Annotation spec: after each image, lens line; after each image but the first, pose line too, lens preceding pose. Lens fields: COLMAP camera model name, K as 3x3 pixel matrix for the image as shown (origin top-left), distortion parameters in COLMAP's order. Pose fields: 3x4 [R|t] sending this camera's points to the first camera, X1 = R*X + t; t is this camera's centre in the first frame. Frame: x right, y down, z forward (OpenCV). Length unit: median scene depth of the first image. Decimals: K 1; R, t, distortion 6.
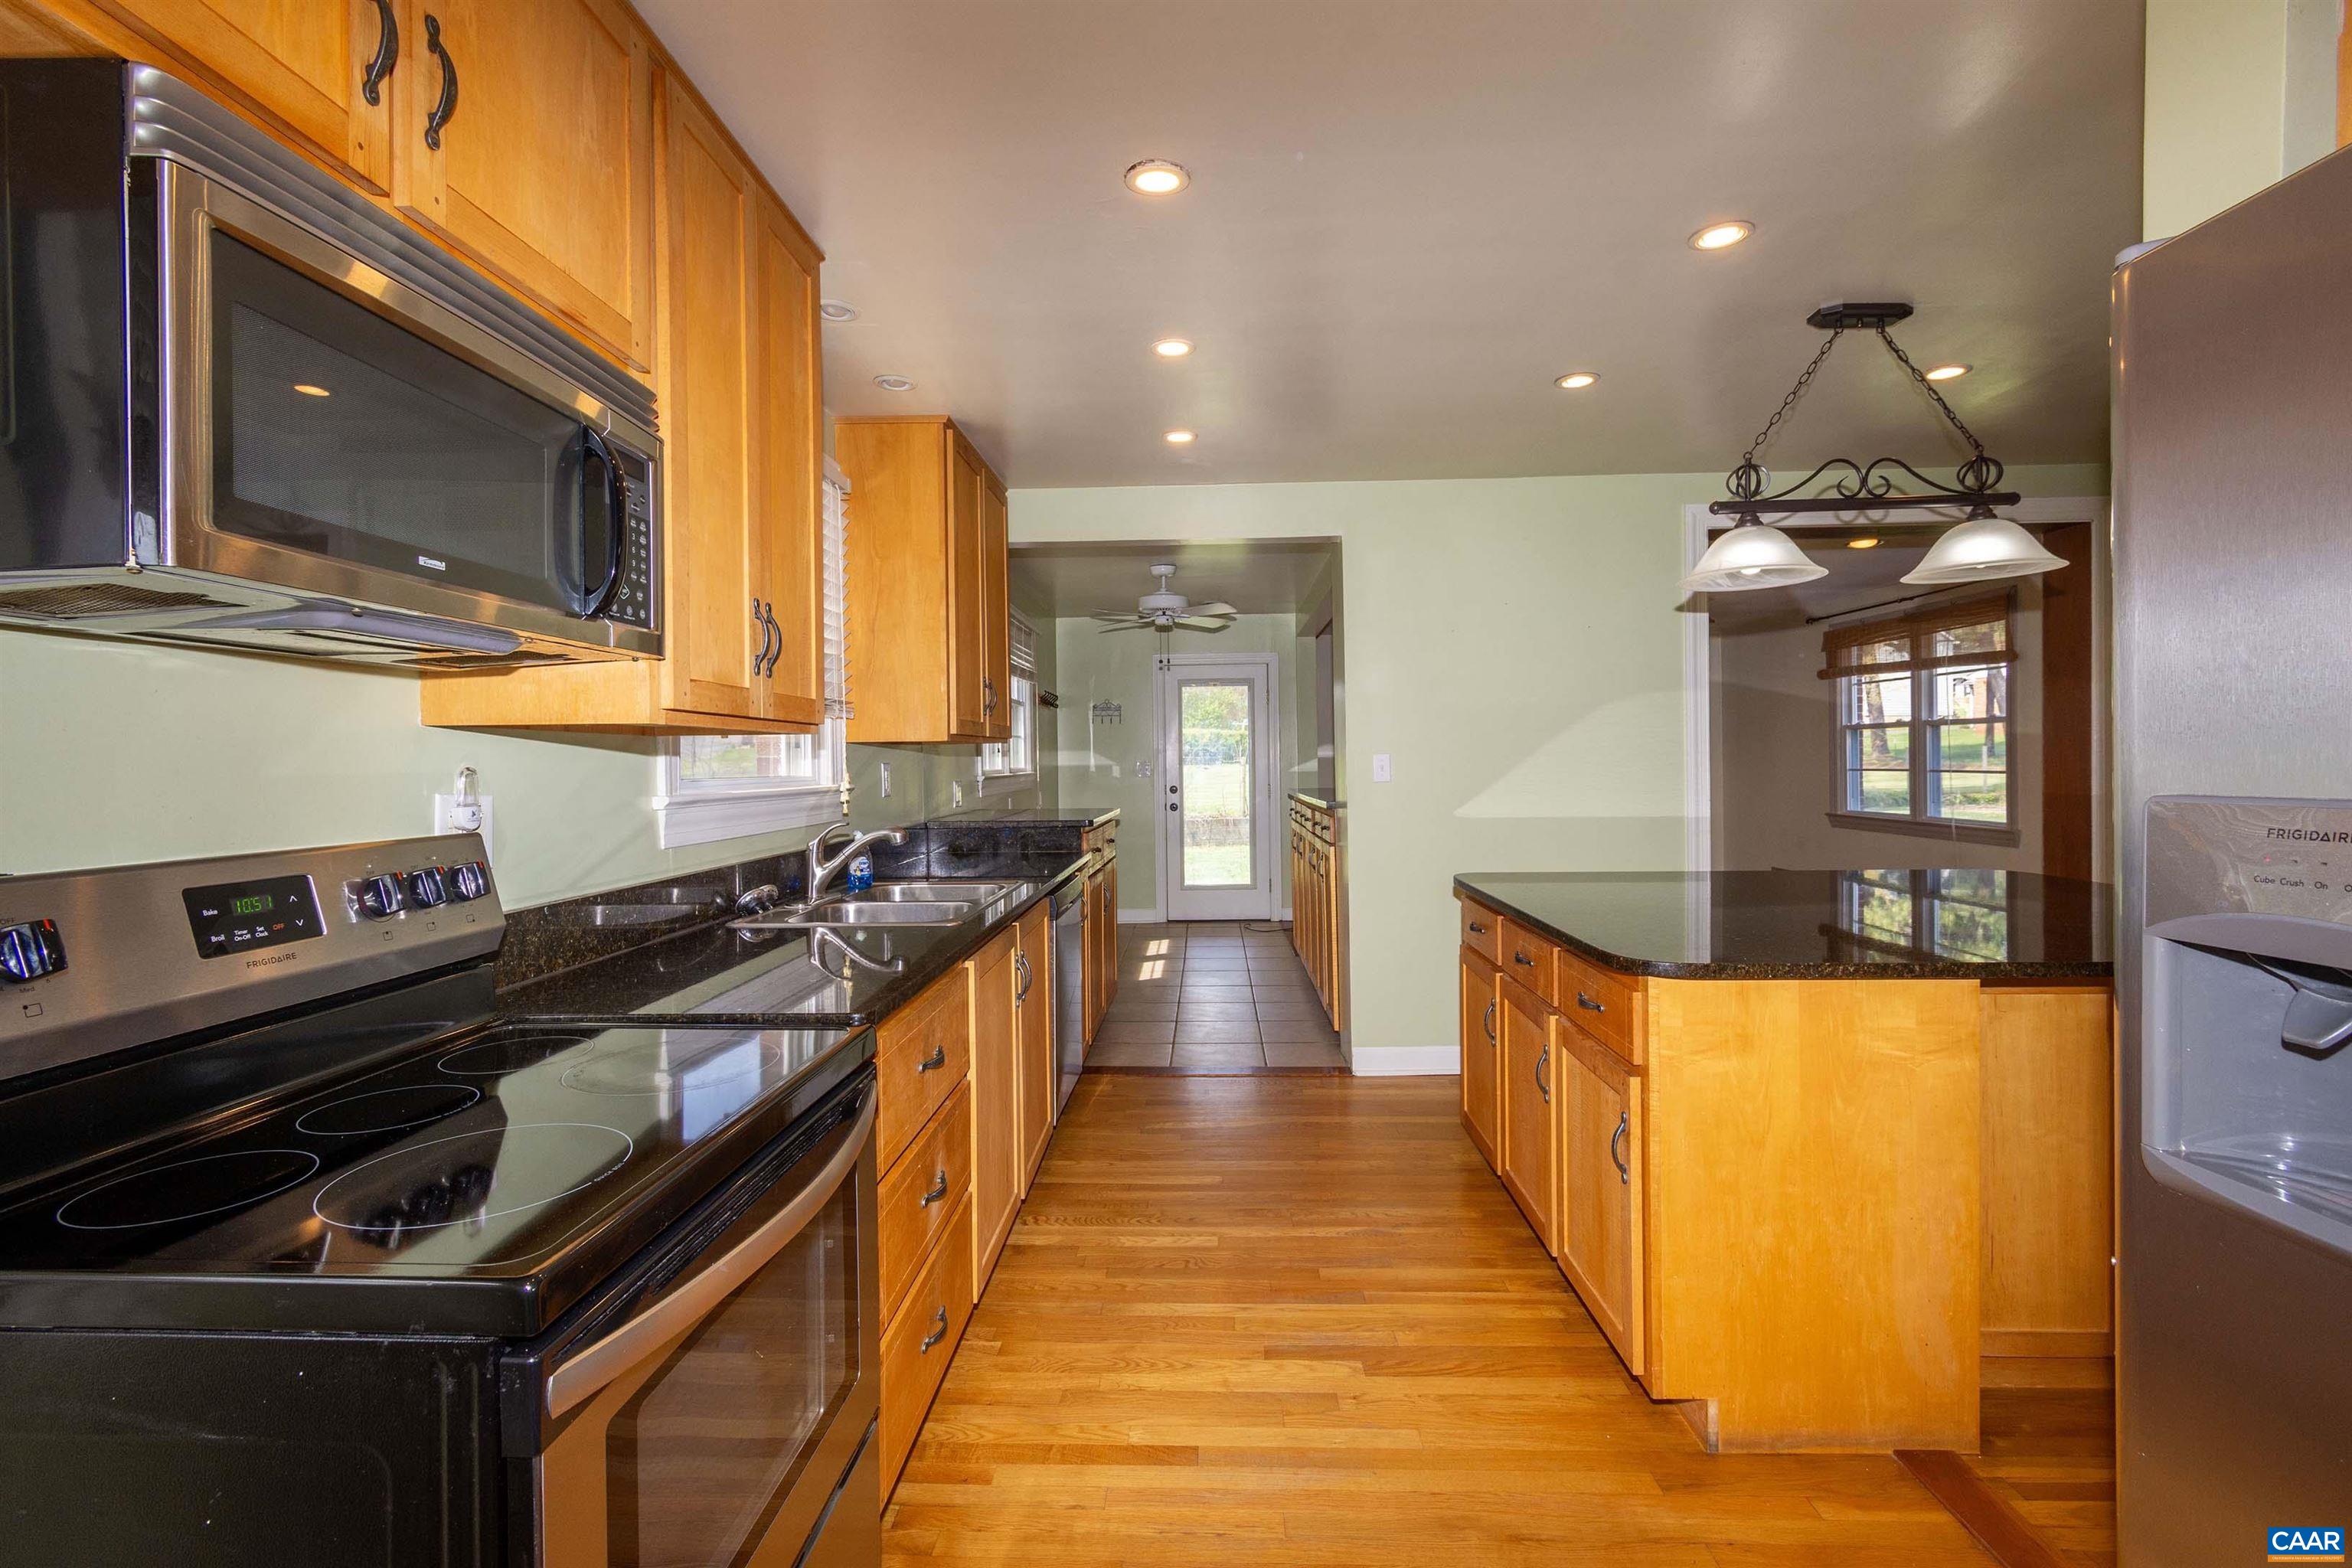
lens RADIAL K [[1036.2, 0, 1179.5], [0, 1036.2, 767.4], [0, 0, 1]] dist [0.006068, -0.003875]
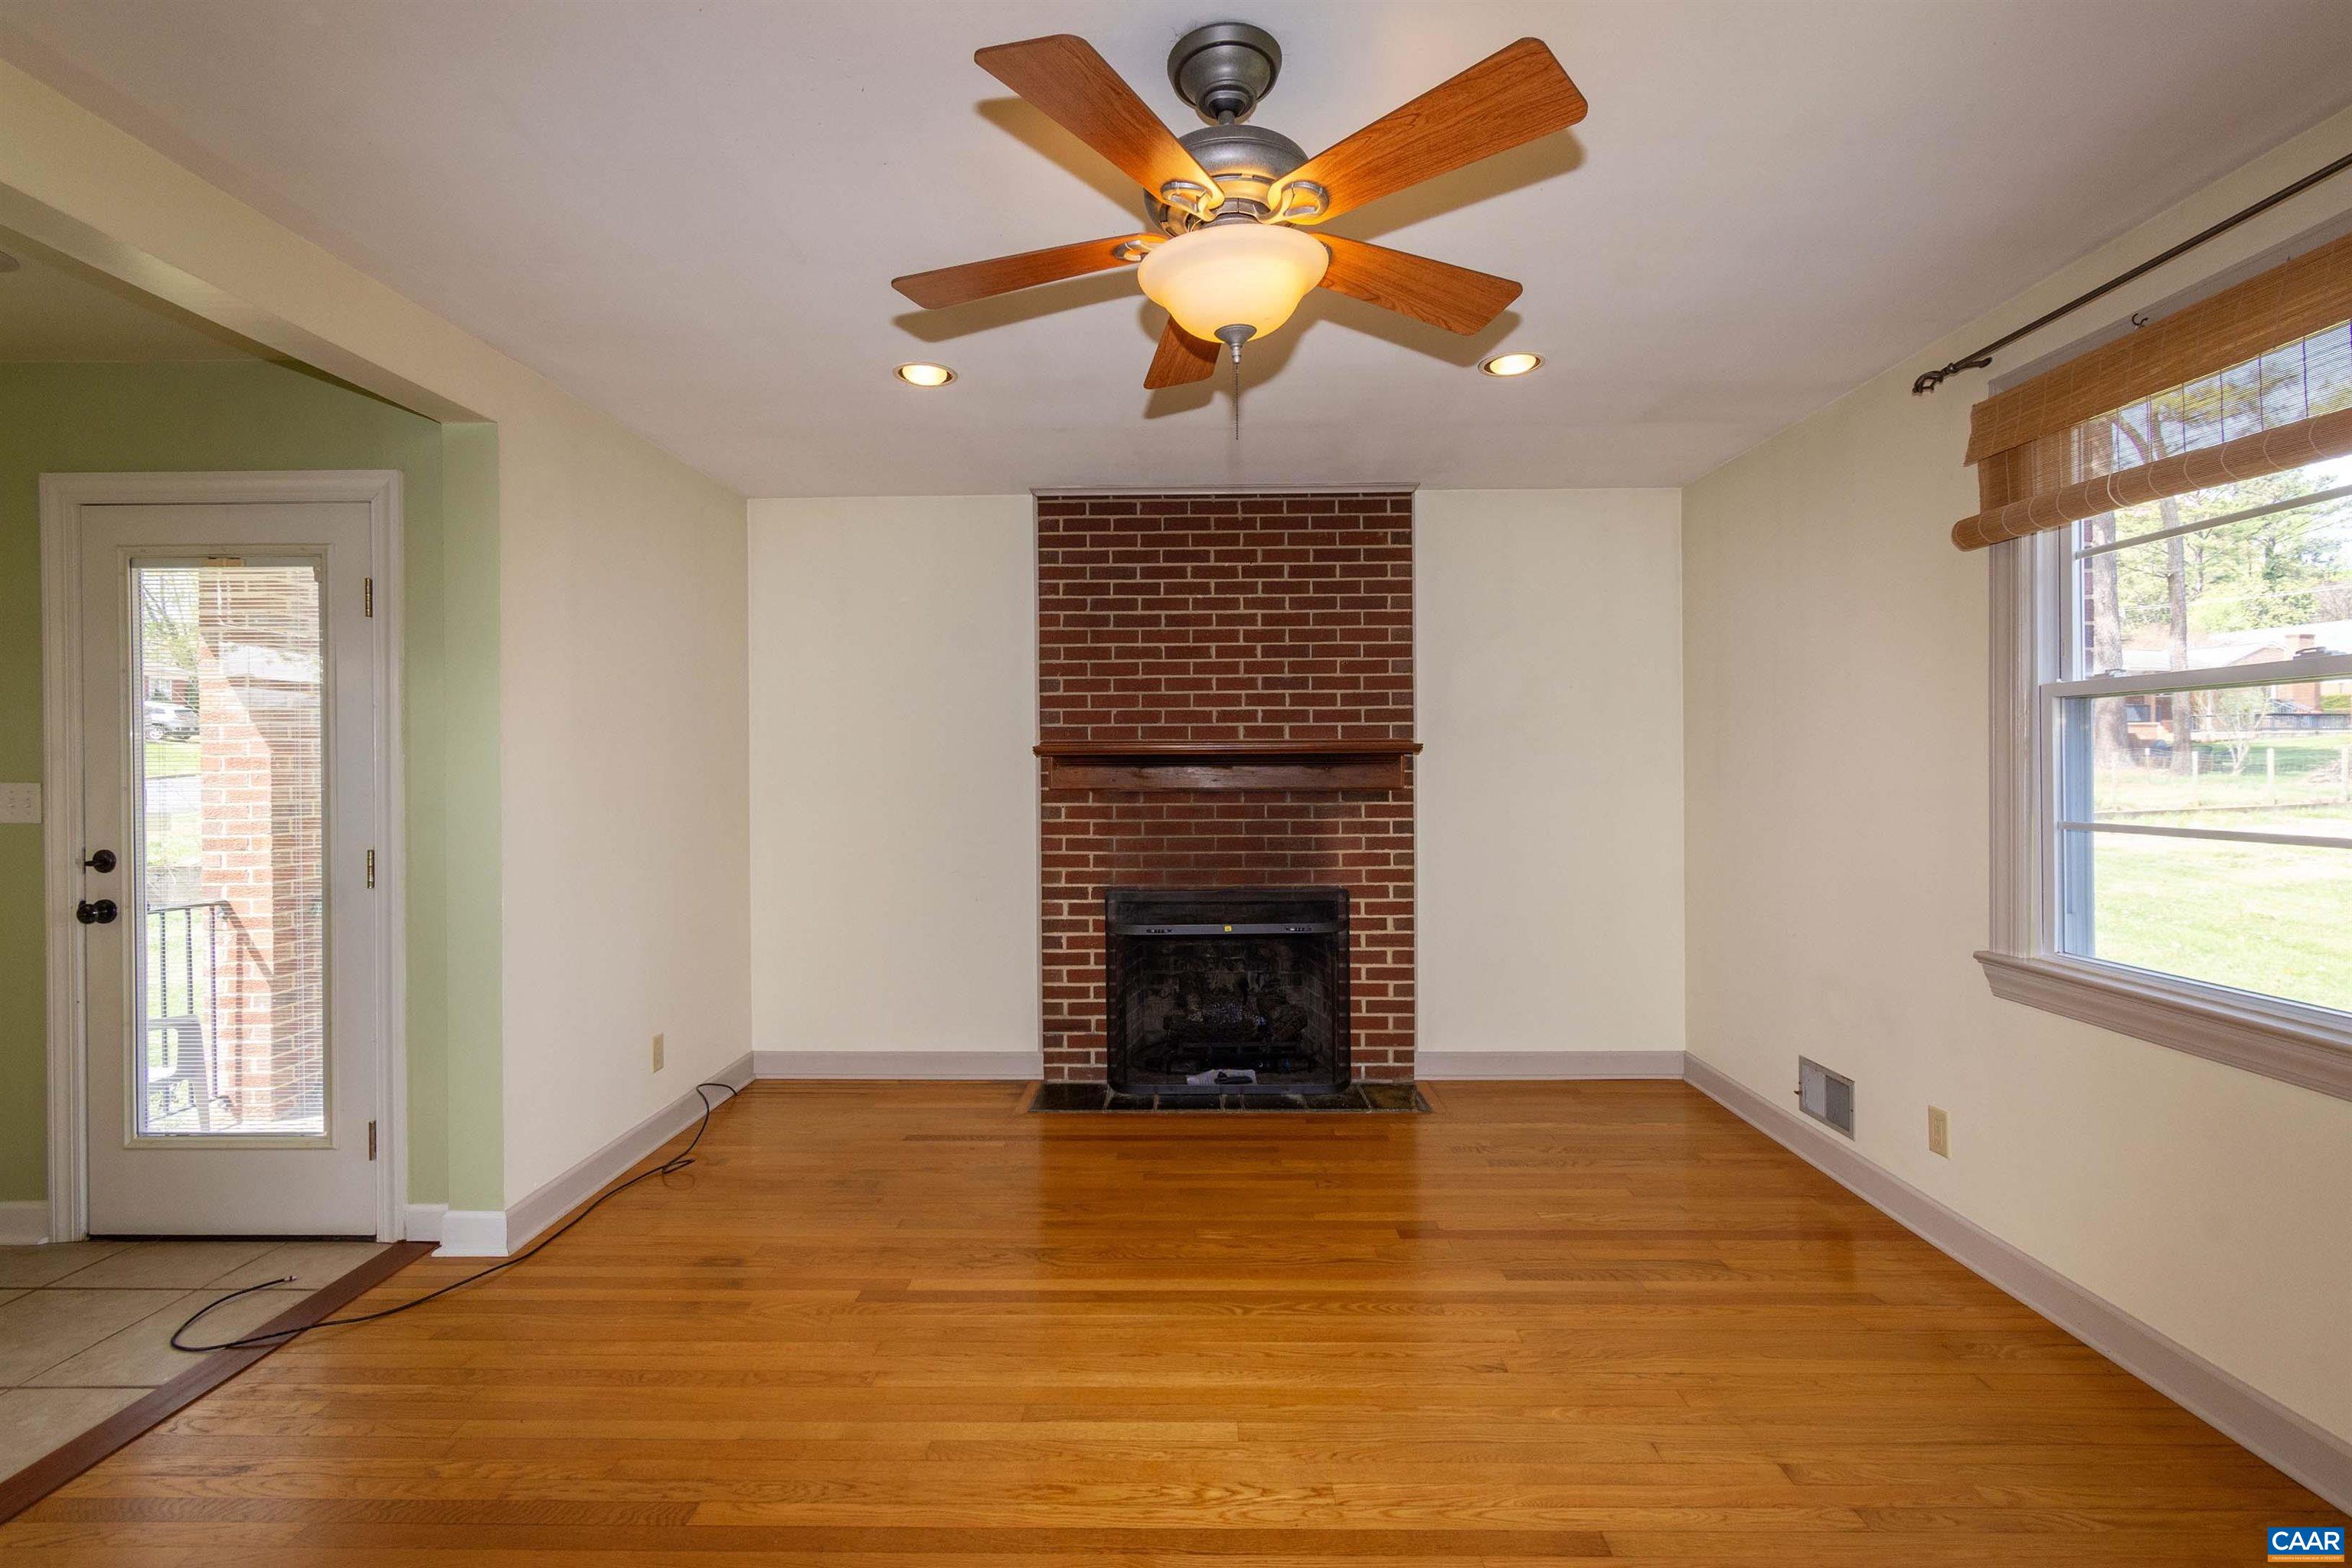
lens RADIAL K [[1036.2, 0, 1179.5], [0, 1036.2, 767.4], [0, 0, 1]] dist [0.006068, -0.003875]
pose [[0.999816, 0.007333, 0.017707, 0.368855], [-0.007391, 0.999967, 0.003223, -0.014429], [-0.017683, -0.003353, 0.999838, 0.685294]]
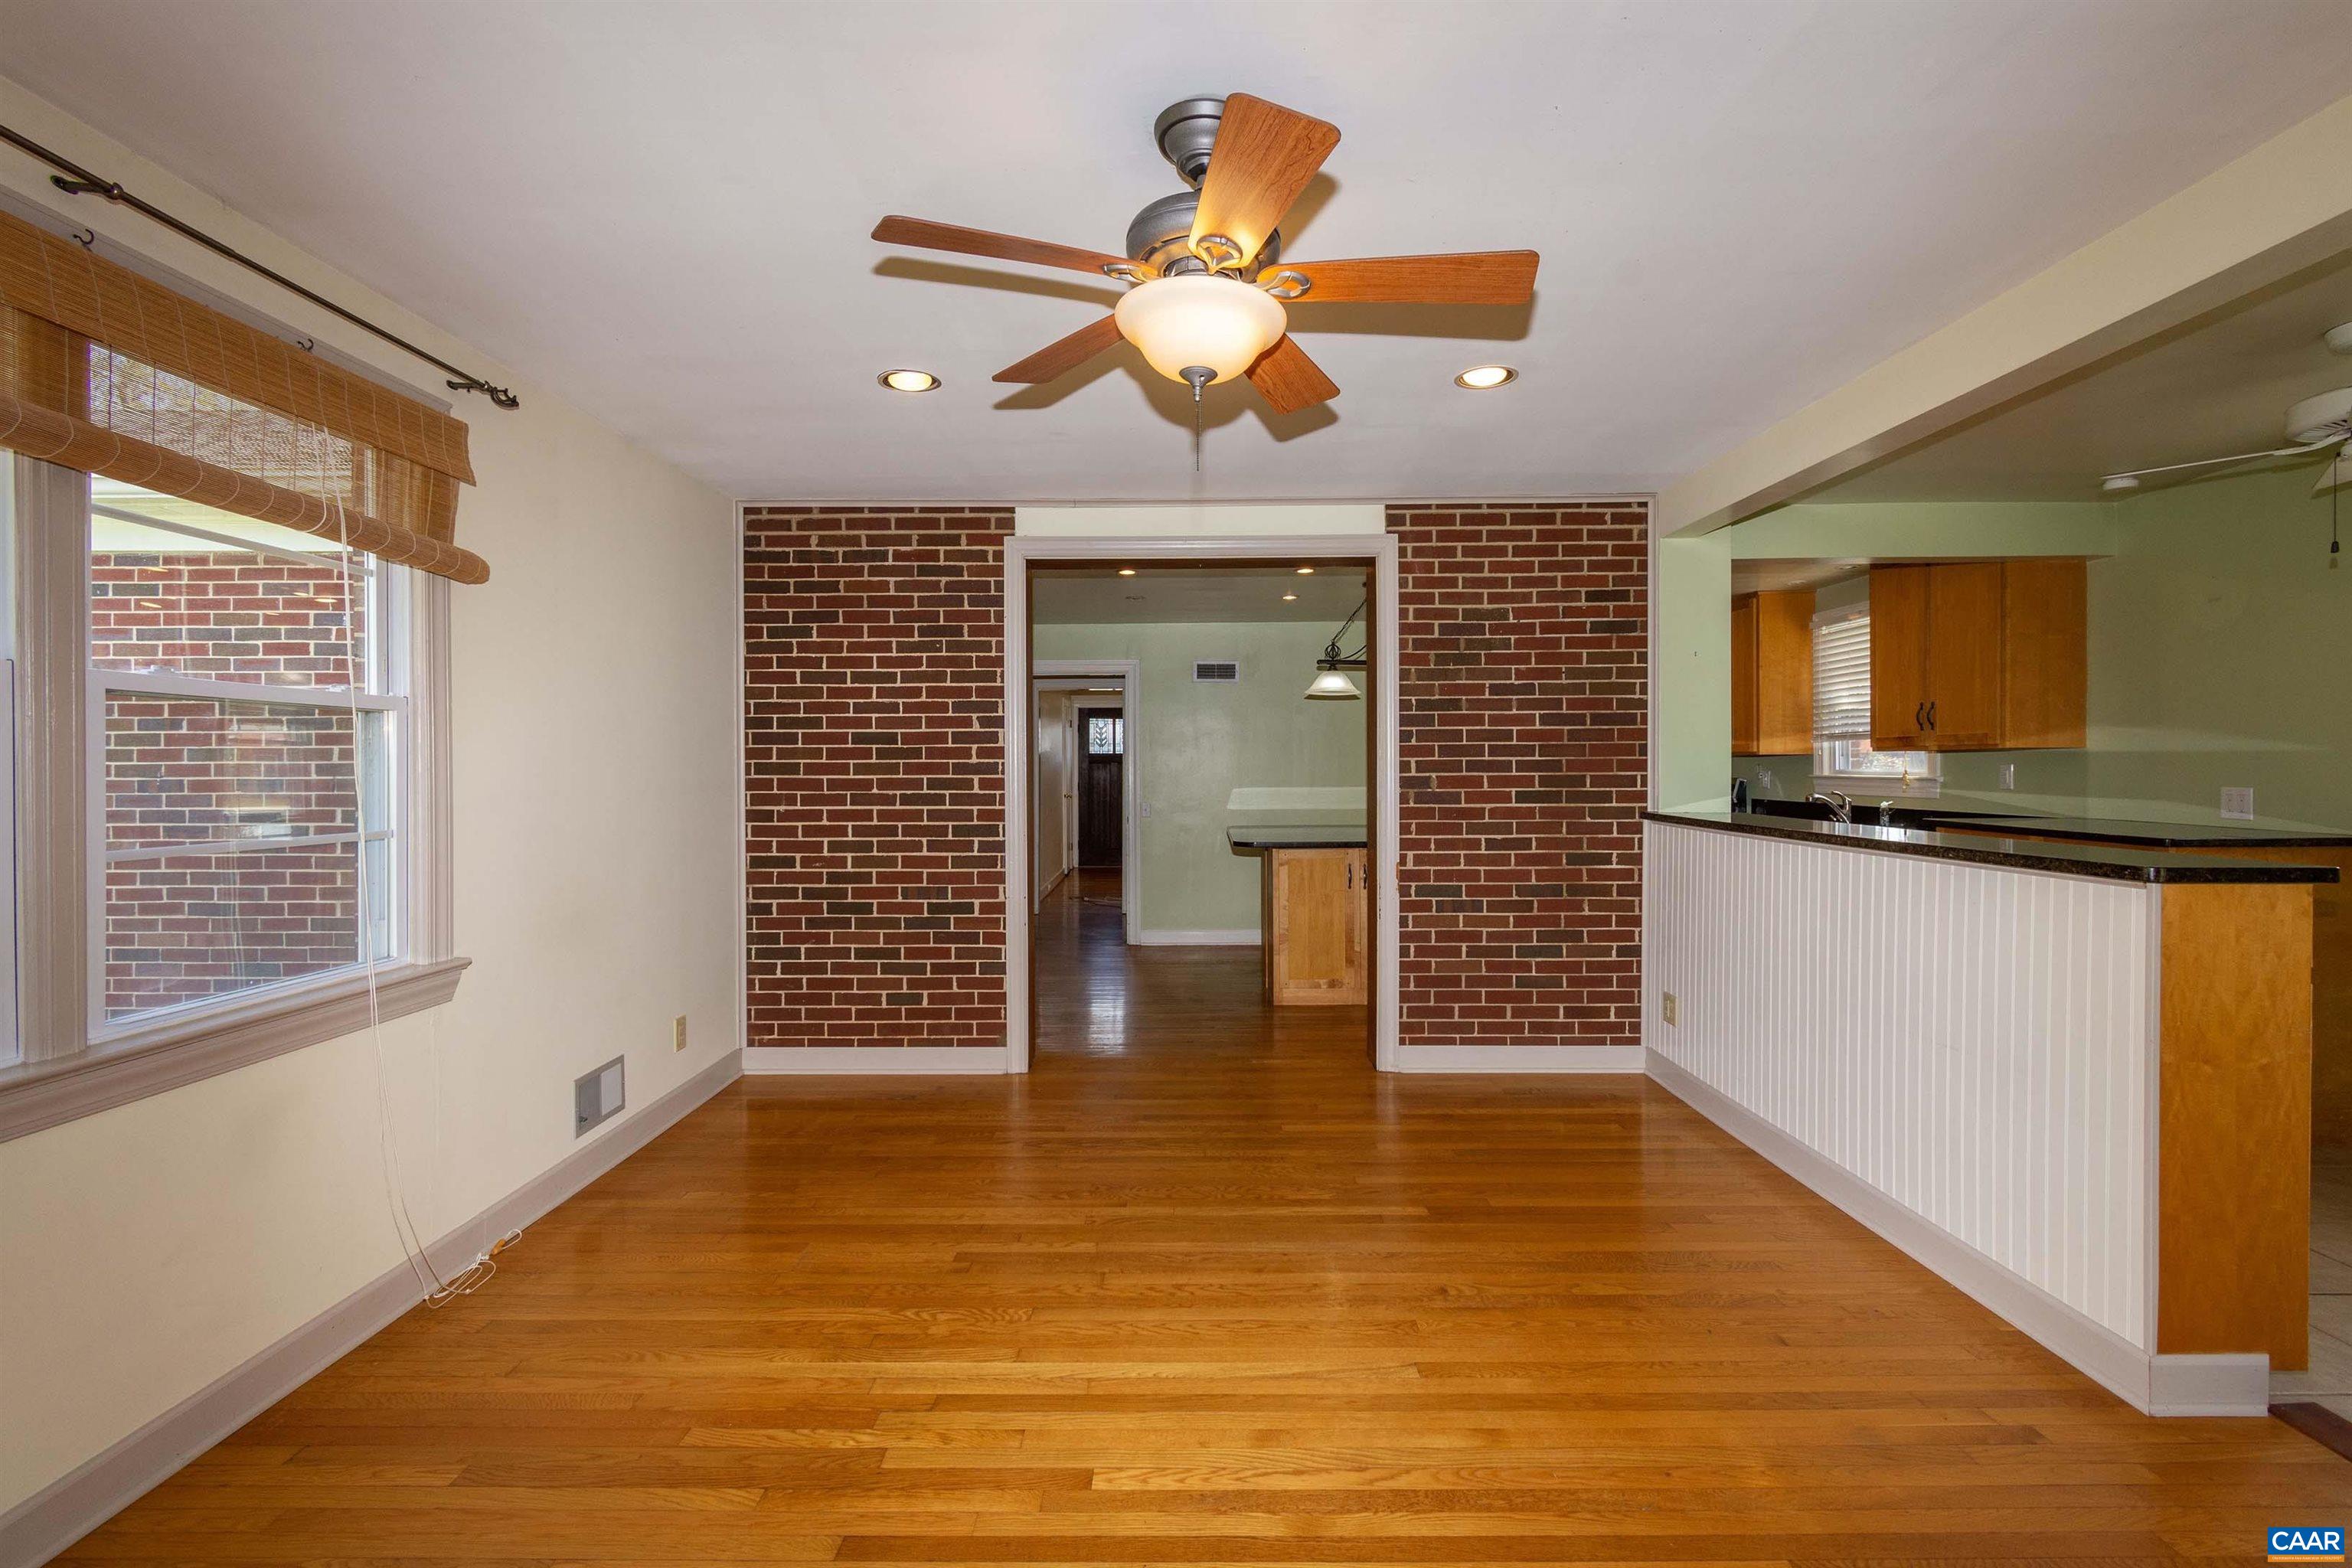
lens RADIAL K [[1036.2, 0, 1179.5], [0, 1036.2, 767.4], [0, 0, 1]] dist [0.006068, -0.003875]
pose [[-0.999448, 0.017665, -0.028140, 0.396032], [0.017561, 0.999838, 0.003961, -0.015176], [0.028205, 0.003465, -0.999596, 1.131434]]
